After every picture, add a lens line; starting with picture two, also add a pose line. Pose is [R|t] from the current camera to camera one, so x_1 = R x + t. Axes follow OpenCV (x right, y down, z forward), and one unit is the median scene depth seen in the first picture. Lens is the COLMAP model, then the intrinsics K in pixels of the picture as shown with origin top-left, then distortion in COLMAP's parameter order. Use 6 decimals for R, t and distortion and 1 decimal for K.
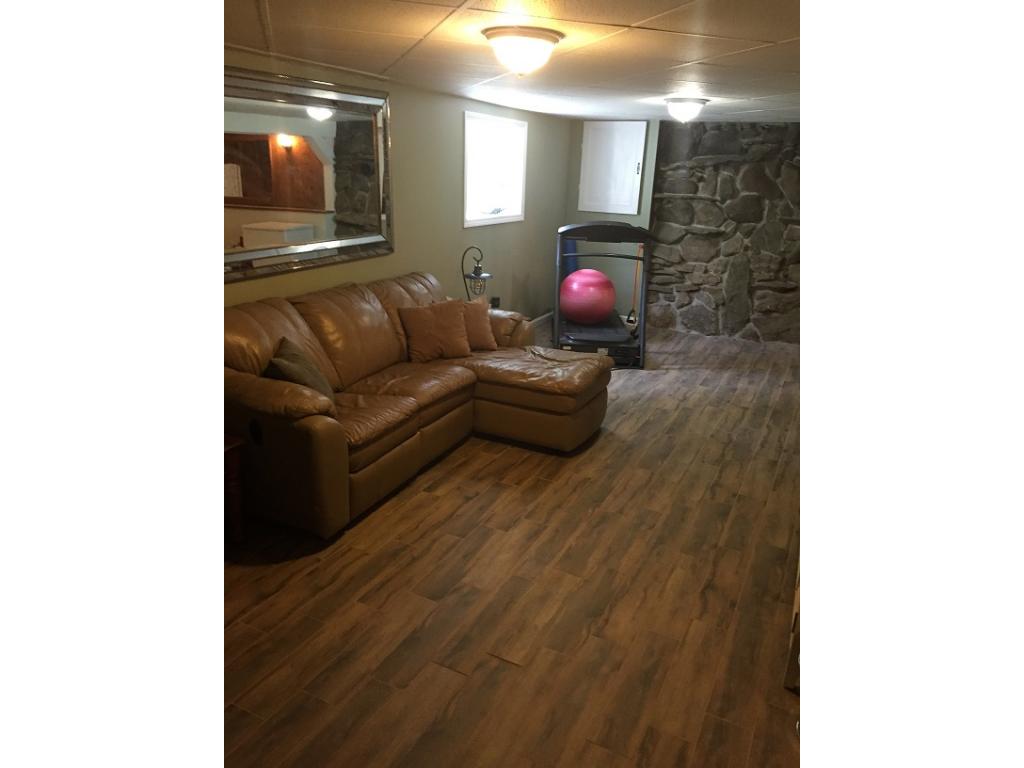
lens RADIAL K [[655.1, 0, 503.7], [0, 655.1, 387.4], [0, 0, 1]] dist [0.033370, -0.013431]
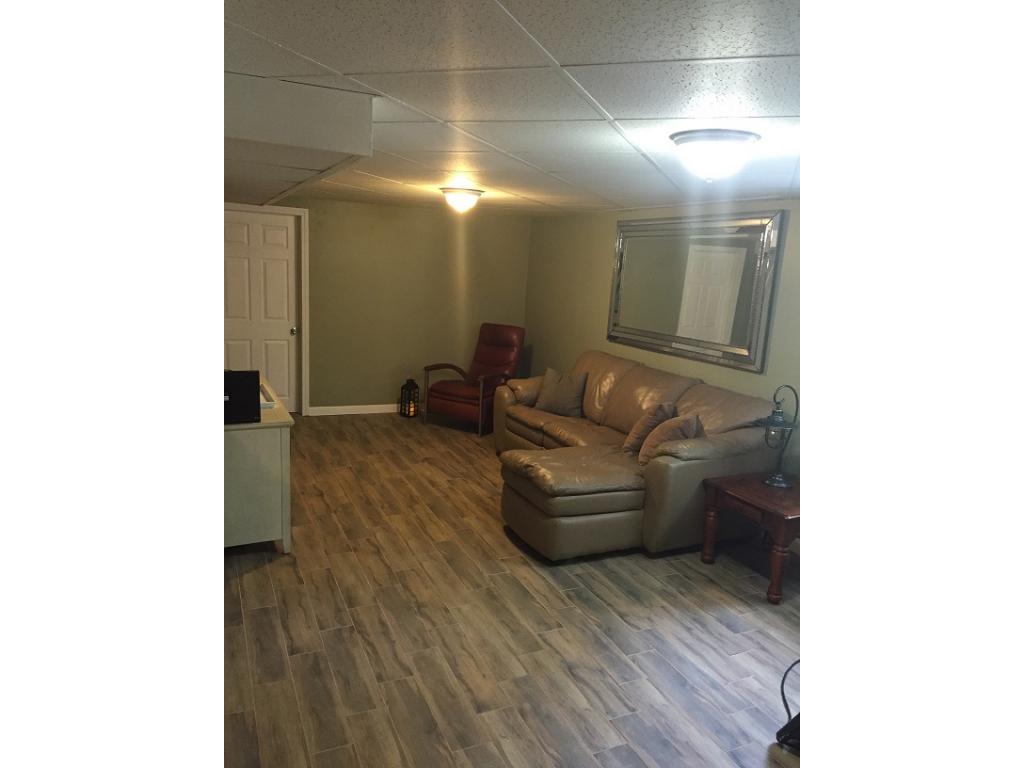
lens RADIAL K [[655.1, 0, 509.5], [0, 655.1, 383.8], [0, 0, 1]] dist [0.033370, -0.013431]
pose [[-0.605057, 0.076794, -0.792470, 0.546329], [-0.332562, 0.879974, 0.339188, -0.271934], [0.723400, 0.468773, -0.506896, 0.857057]]
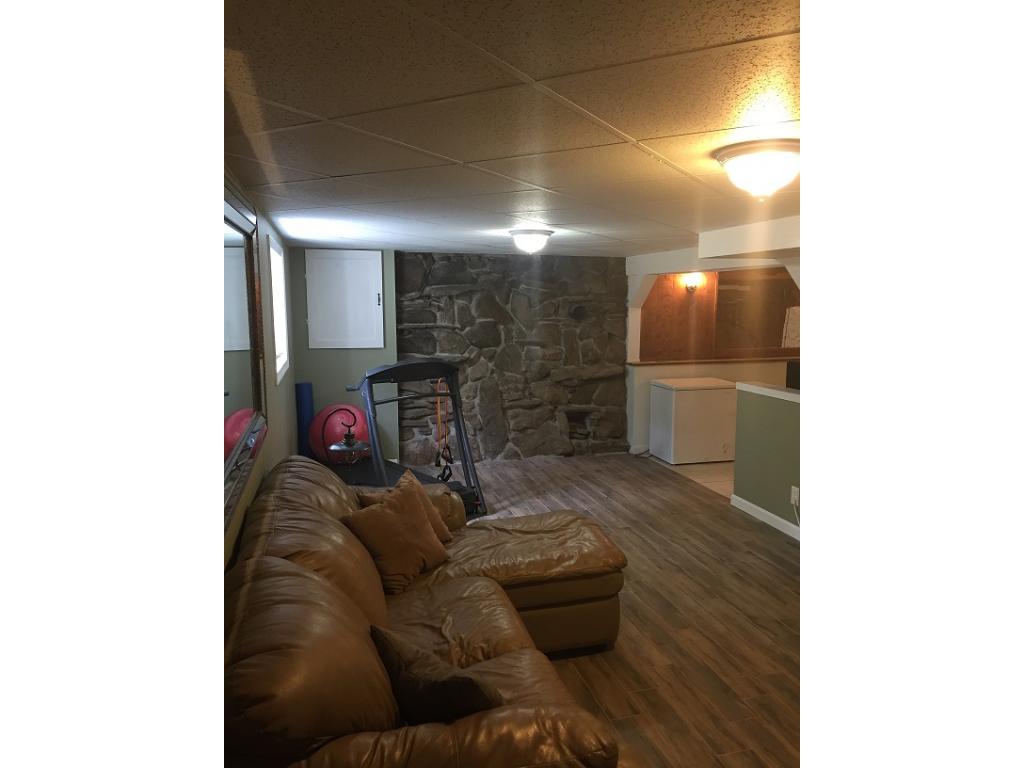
lens RADIAL K [[655.1, 0, 495.7], [0, 655.1, 397.6], [0, 0, 1]] dist [0.033370, -0.013431]
pose [[0.748289, -0.130814, 0.650347, -0.292463], [0.236148, 0.968672, -0.076868, -0.095821], [-0.619917, 0.211097, 0.755738, 0.249192]]
